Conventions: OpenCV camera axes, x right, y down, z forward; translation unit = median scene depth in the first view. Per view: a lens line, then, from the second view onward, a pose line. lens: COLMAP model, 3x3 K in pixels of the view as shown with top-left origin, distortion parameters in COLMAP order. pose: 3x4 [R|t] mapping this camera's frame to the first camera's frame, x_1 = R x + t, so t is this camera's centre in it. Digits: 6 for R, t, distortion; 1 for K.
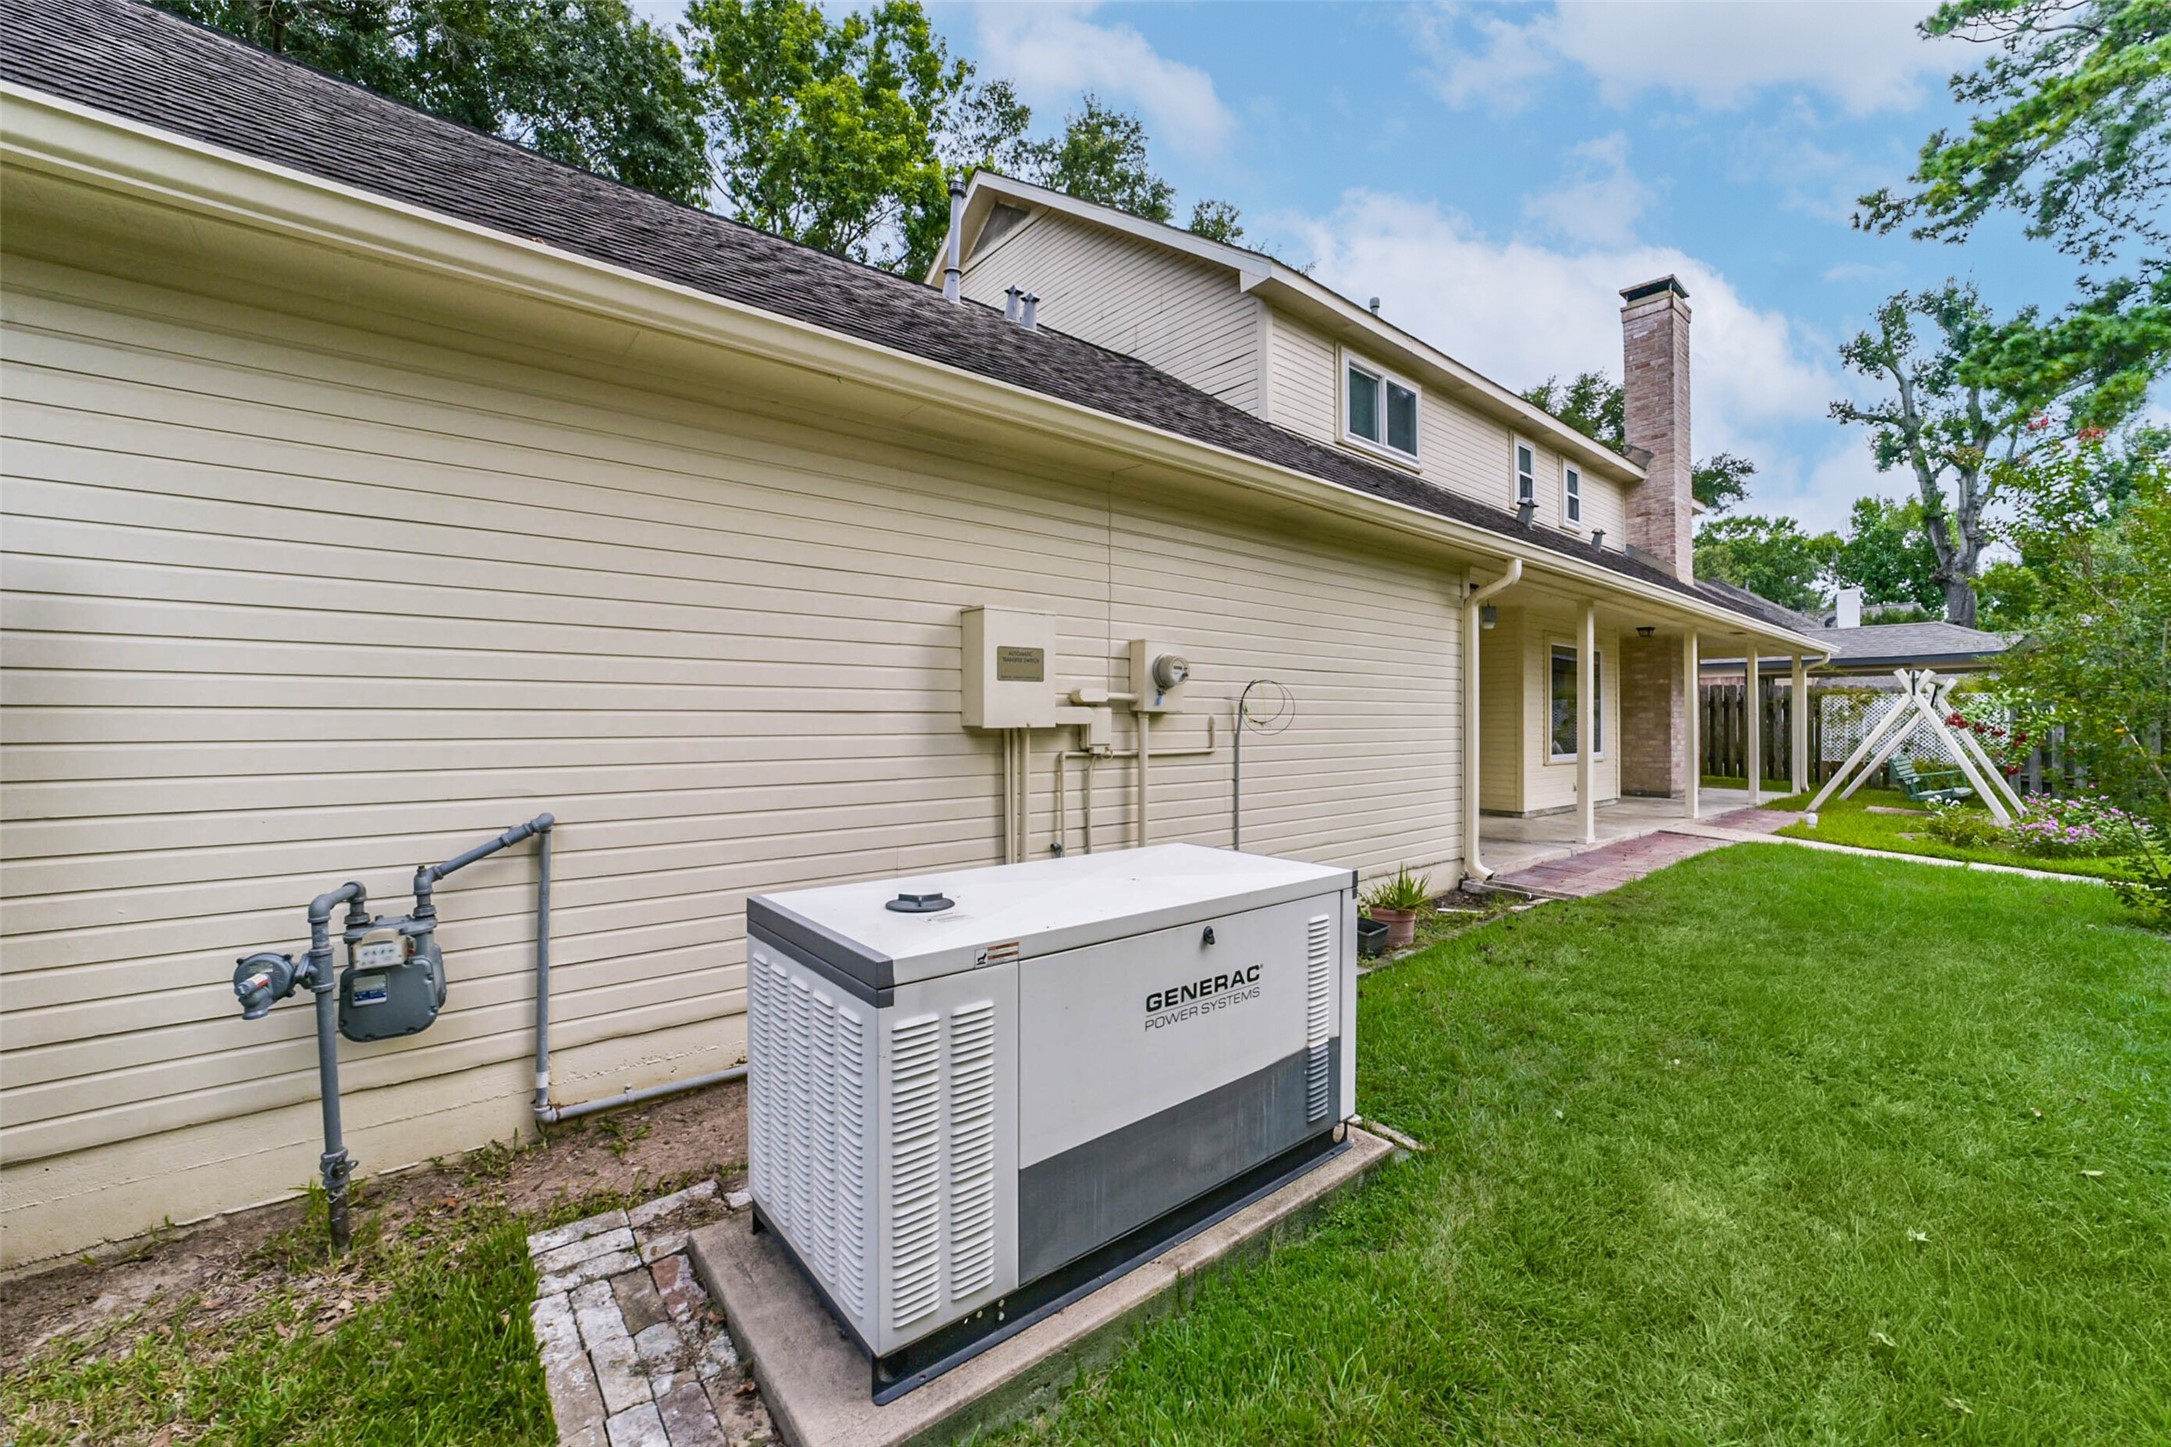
lens RADIAL K [[858.2, 0, 1085.5], [0, 858.2, 723.5], [0, 0, 1]] dist [-0.014887, 0.000745]
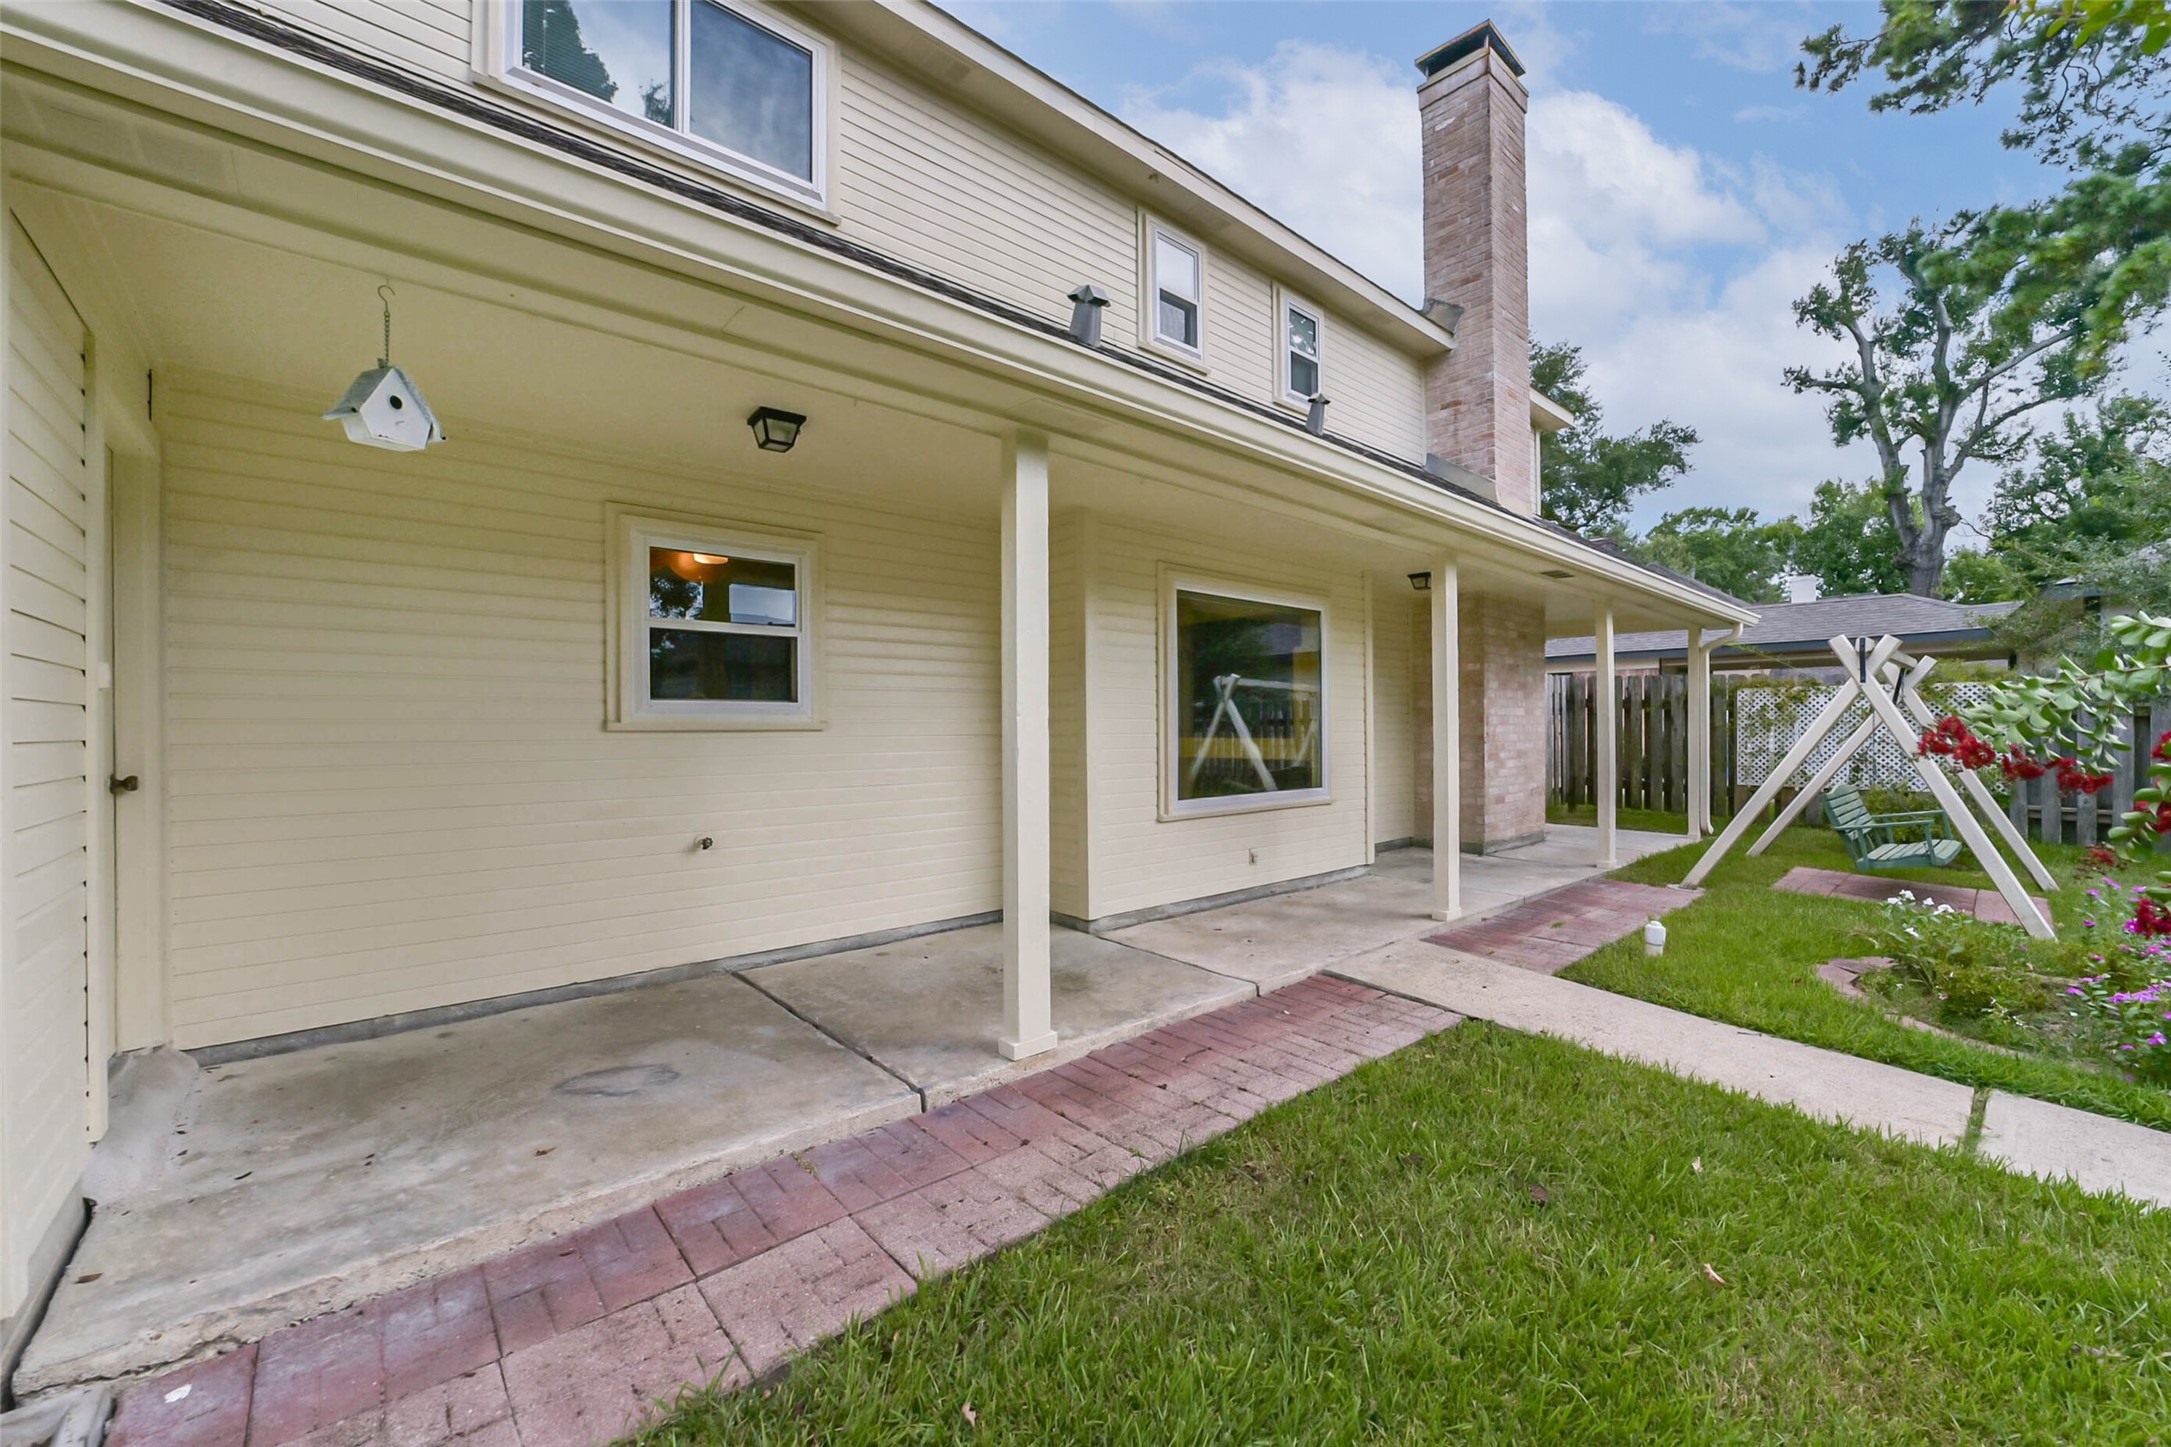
lens RADIAL K [[858.2, 0, 1085.5], [0, 858.2, 723.5], [0, 0, 1]] dist [-0.014887, 0.000745]
pose [[0.999722, -0.001752, 0.023522, 0.125944], [0.001696, 0.999996, 0.002402, -0.002981], [-0.023526, -0.002361, 0.999720, 0.125981]]
